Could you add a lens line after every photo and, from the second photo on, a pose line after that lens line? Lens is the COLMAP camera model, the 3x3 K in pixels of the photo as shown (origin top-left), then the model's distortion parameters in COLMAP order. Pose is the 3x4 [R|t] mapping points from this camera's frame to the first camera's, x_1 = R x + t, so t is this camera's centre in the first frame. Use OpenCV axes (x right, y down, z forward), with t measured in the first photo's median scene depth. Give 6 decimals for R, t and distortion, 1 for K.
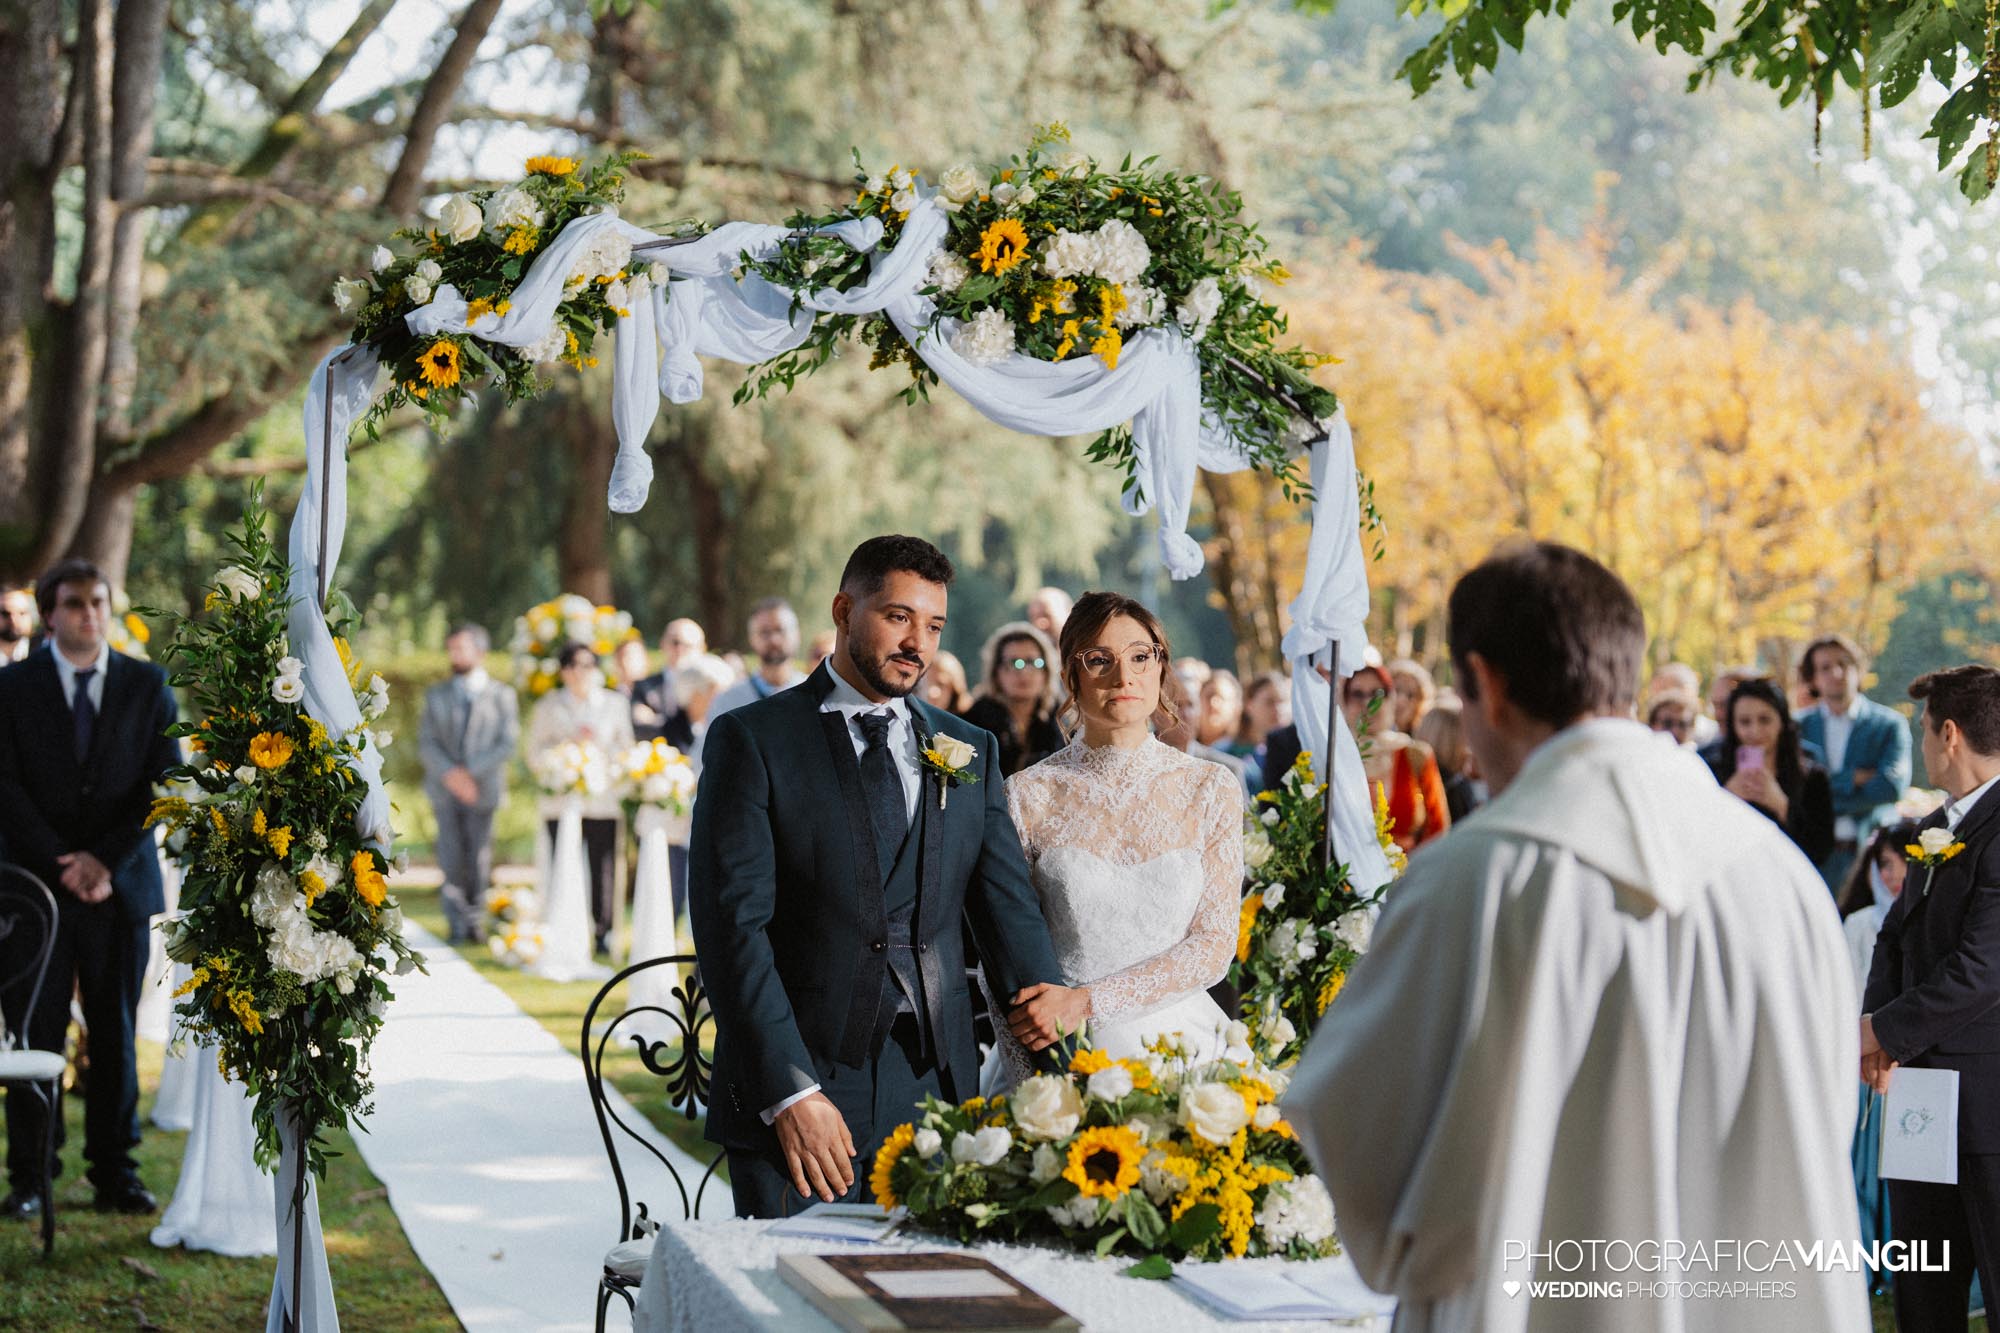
lens RADIAL K [[2903.7, 0, 998.5], [0, 2903.7, 665.7], [0, 0, 1]] dist [-0.016668, 0.000000]
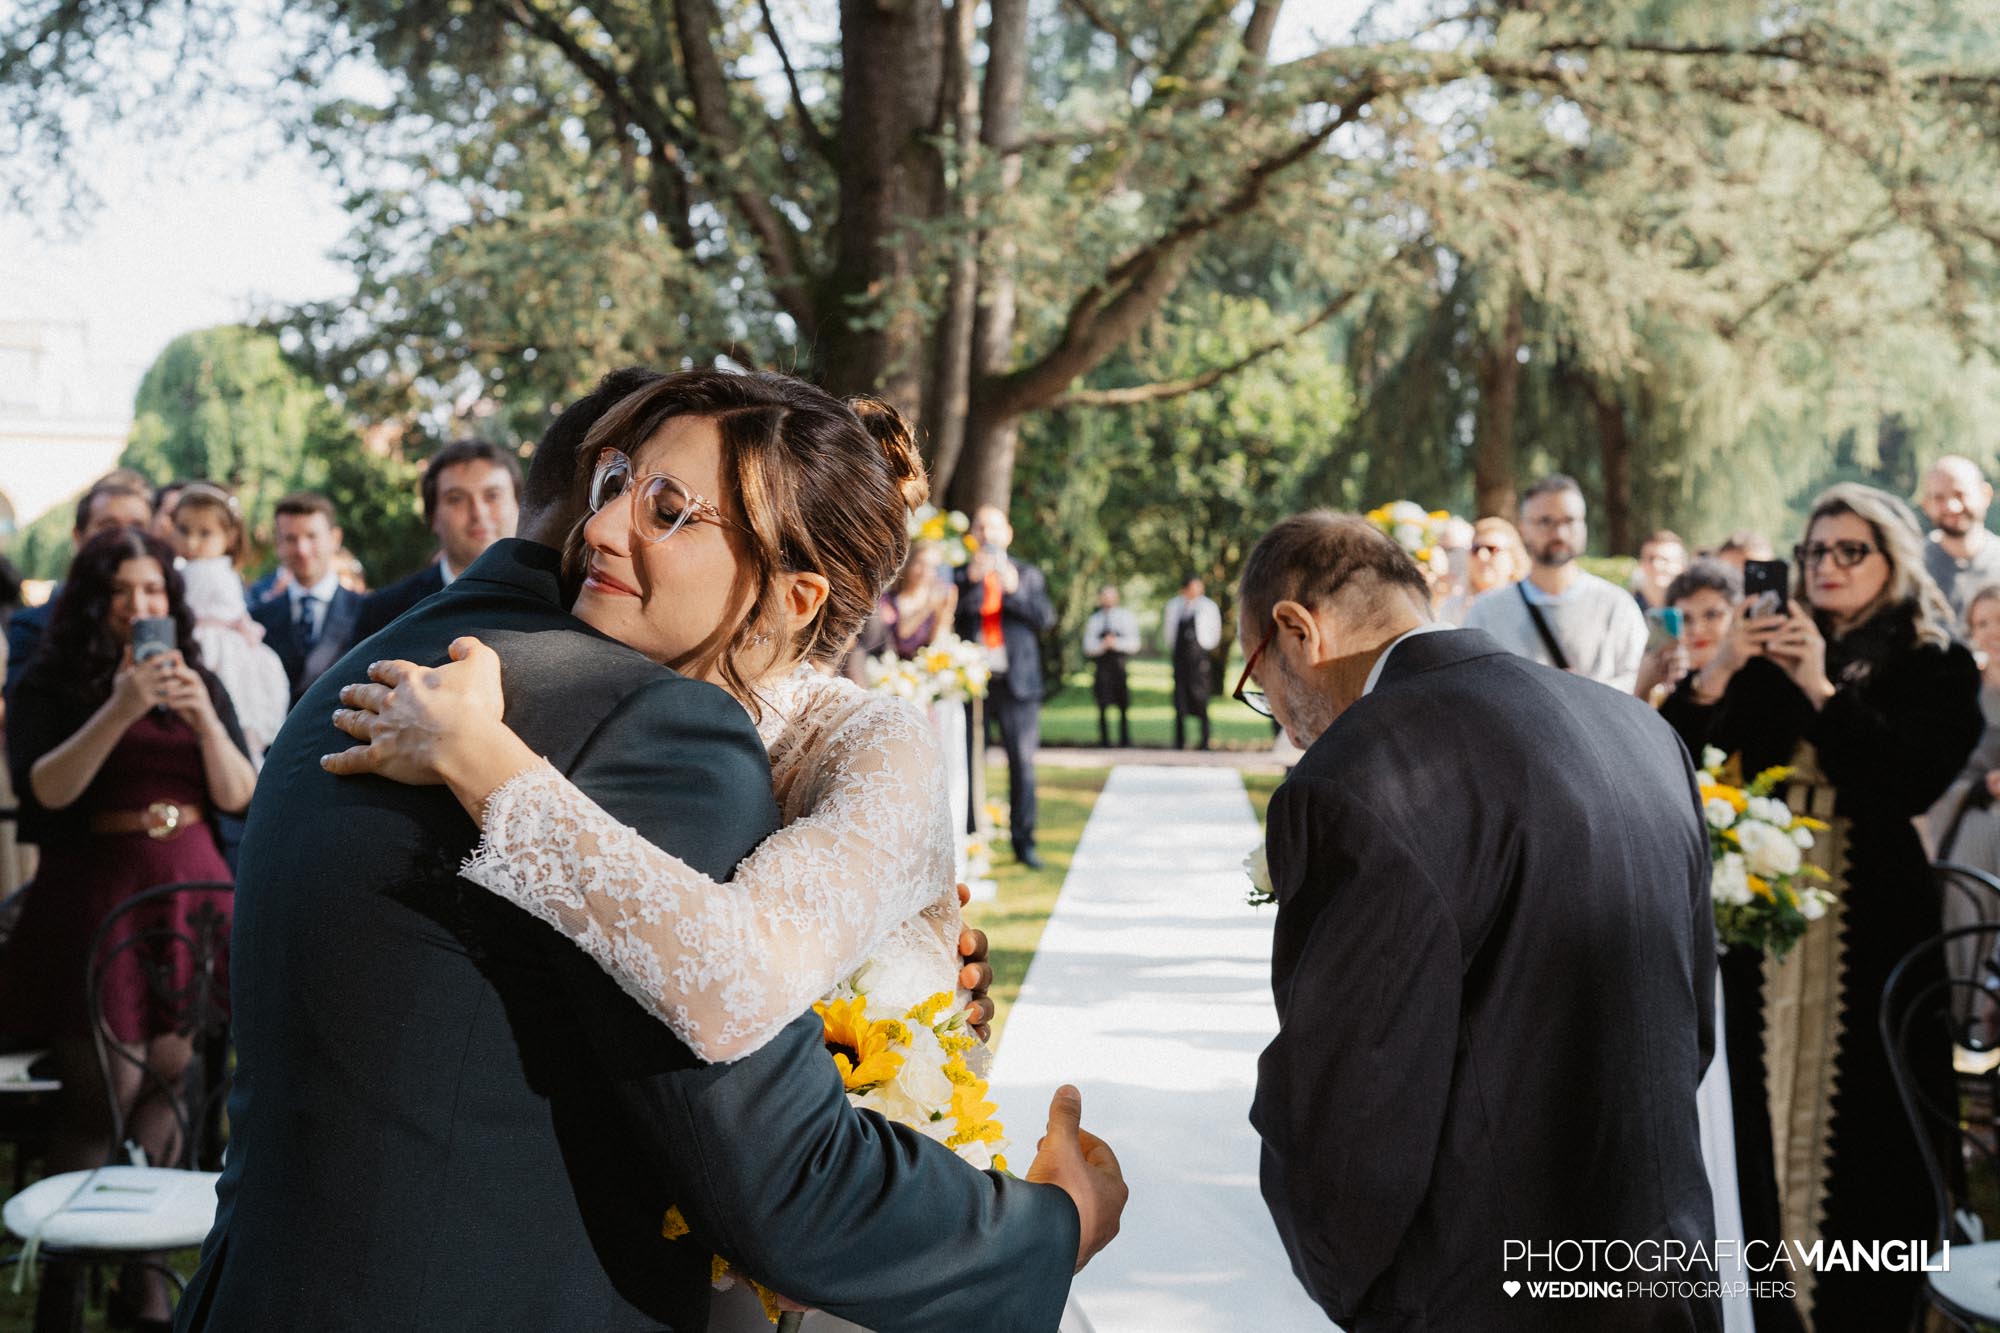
lens RADIAL K [[1944.0, 0, 1003.0], [0, 1944.0, 672.8], [0, 0, 1]] dist [0.003412, 0.000000]
pose [[0.906843, -0.004715, -0.421443, 0.004570], [0.025944, 0.998666, 0.044653, 0.000880], [0.420670, -0.051427, 0.905755, 0.275033]]
